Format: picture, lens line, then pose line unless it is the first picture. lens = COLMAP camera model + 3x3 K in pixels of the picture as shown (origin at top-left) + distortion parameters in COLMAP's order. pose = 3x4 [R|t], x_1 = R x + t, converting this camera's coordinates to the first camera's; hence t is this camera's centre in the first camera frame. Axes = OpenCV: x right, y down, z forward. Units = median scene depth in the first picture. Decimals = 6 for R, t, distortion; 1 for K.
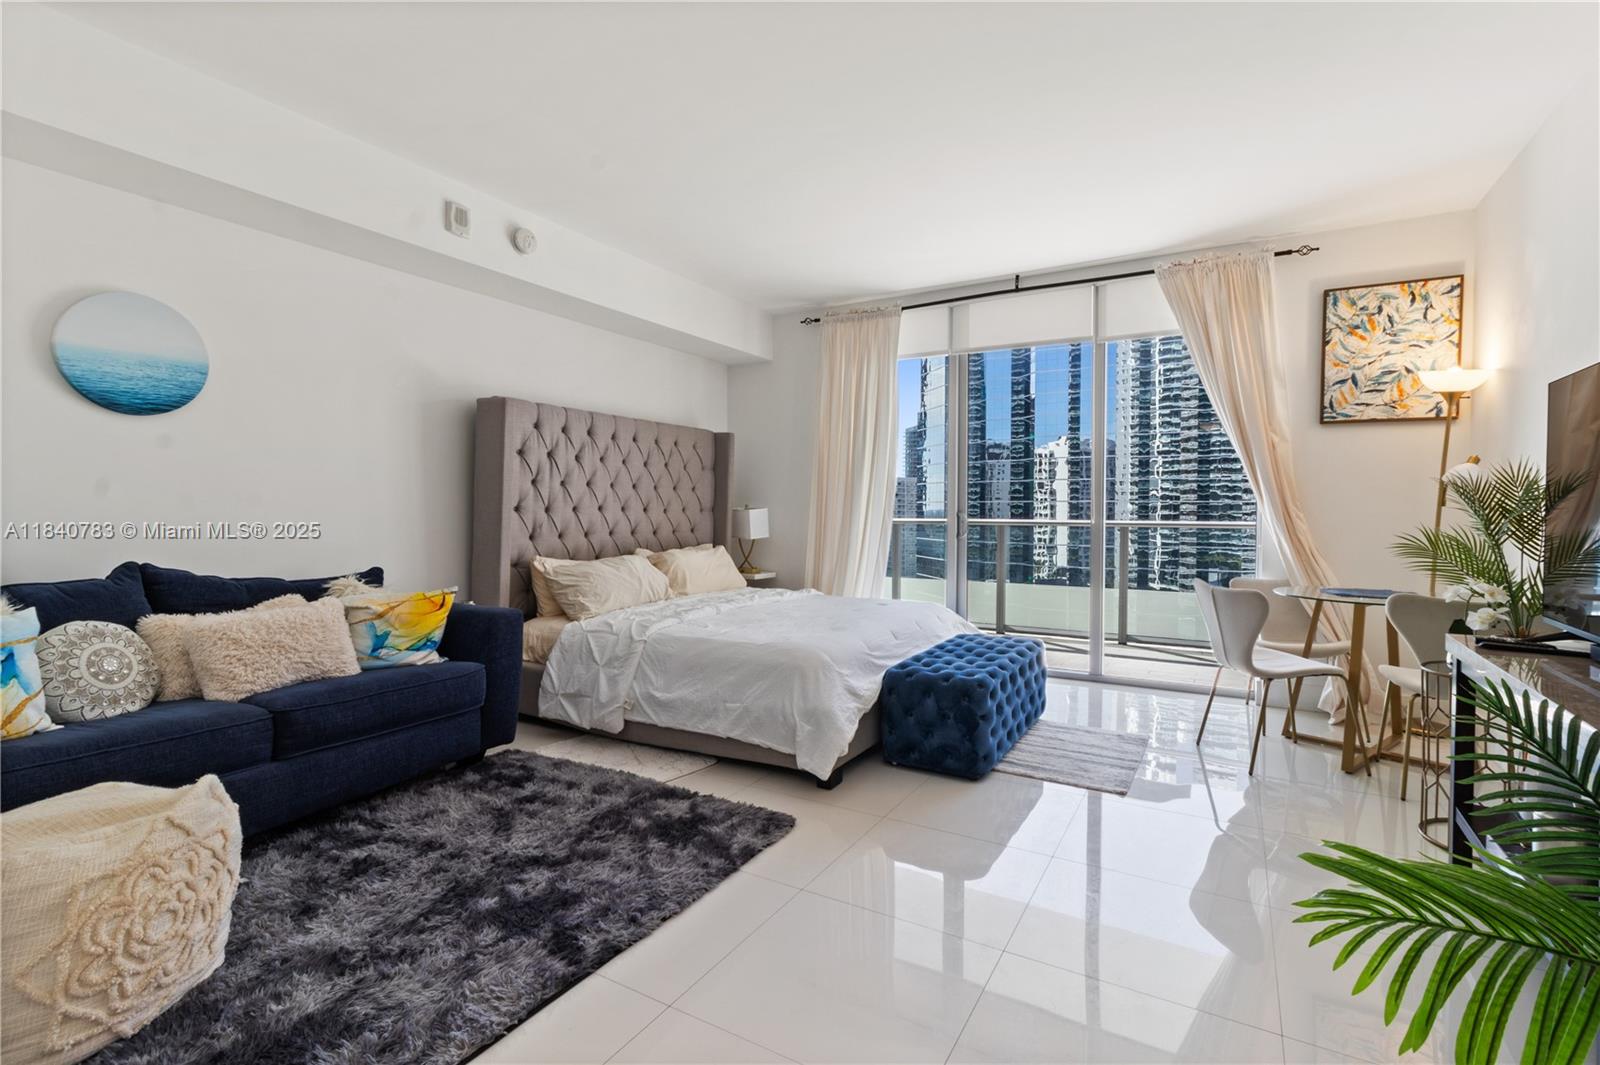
lens RADIAL K [[769.2, 0, 802.7], [0, 769.2, 530.2], [0, 0, 1]] dist [-0.004940, 0.000877]
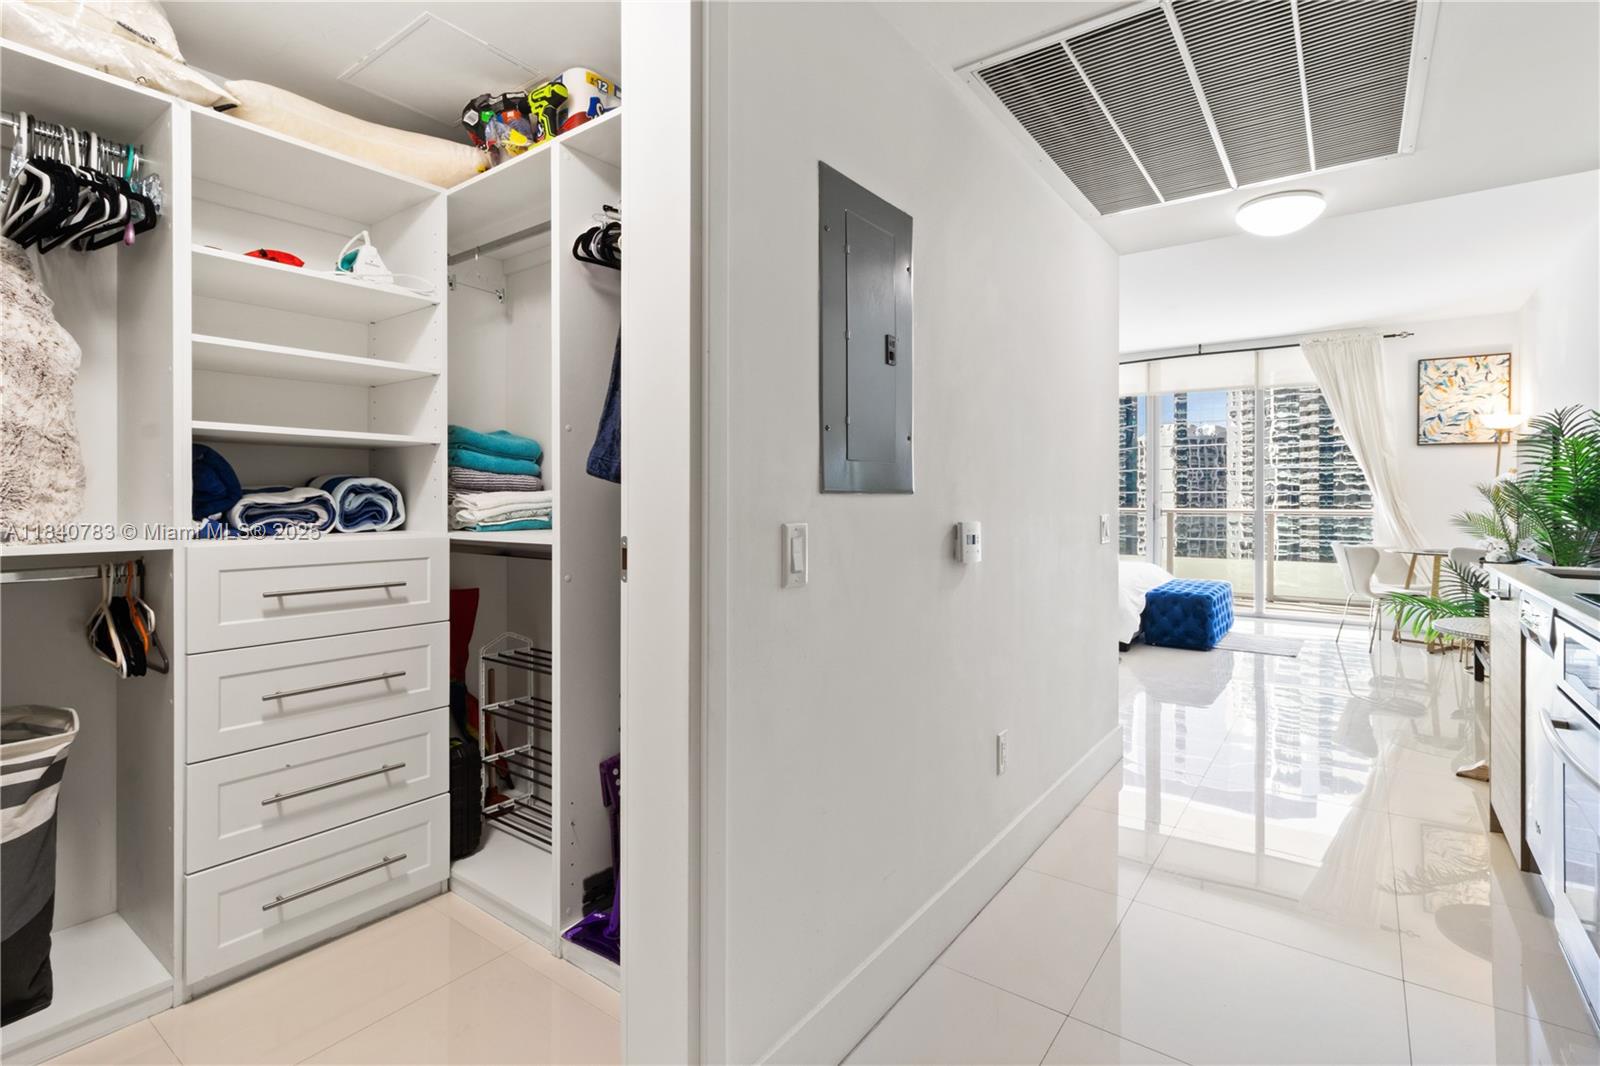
lens RADIAL K [[769.2, 0, 800.1], [0, 769.2, 503.2], [0, 0, 1]] dist [-0.004940, 0.000877]
pose [[0.992729, -0.002278, -0.120351, -0.389284], [-0.000676, 0.999700, -0.024499, 0.017811], [0.120371, 0.024402, 0.992429, -0.706971]]
